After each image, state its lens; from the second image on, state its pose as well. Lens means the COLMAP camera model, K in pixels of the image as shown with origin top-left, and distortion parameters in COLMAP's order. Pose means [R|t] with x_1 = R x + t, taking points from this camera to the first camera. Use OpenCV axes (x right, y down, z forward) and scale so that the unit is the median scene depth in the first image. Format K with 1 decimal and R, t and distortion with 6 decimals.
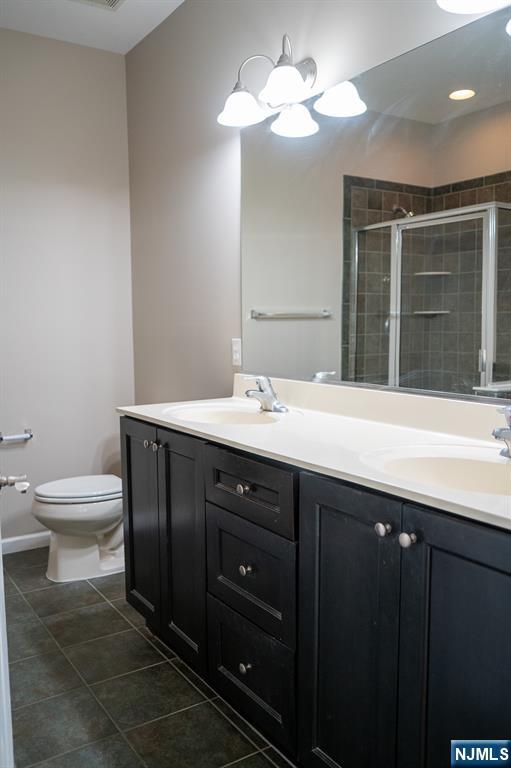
lens RADIAL K [[636.4, 0, 227.0], [0, 636.4, 409.1], [0, 0, 1]] dist [-0.058349, 0.058679]
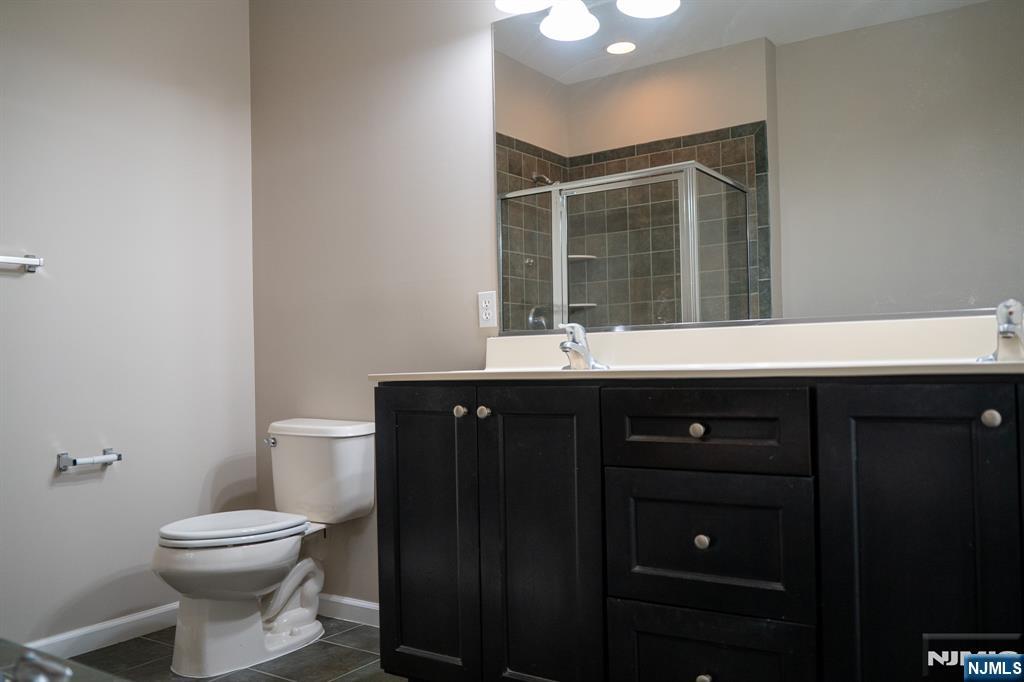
lens RADIAL K [[848.6, 0, 509.0], [0, 848.6, 344.4], [0, 0, 1]] dist [-0.058349, 0.058679]
pose [[0.928338, -0.002511, 0.371728, -0.178854], [0.058881, 0.988347, -0.140371, 0.049752], [-0.367044, 0.152199, 0.917668, 0.046224]]
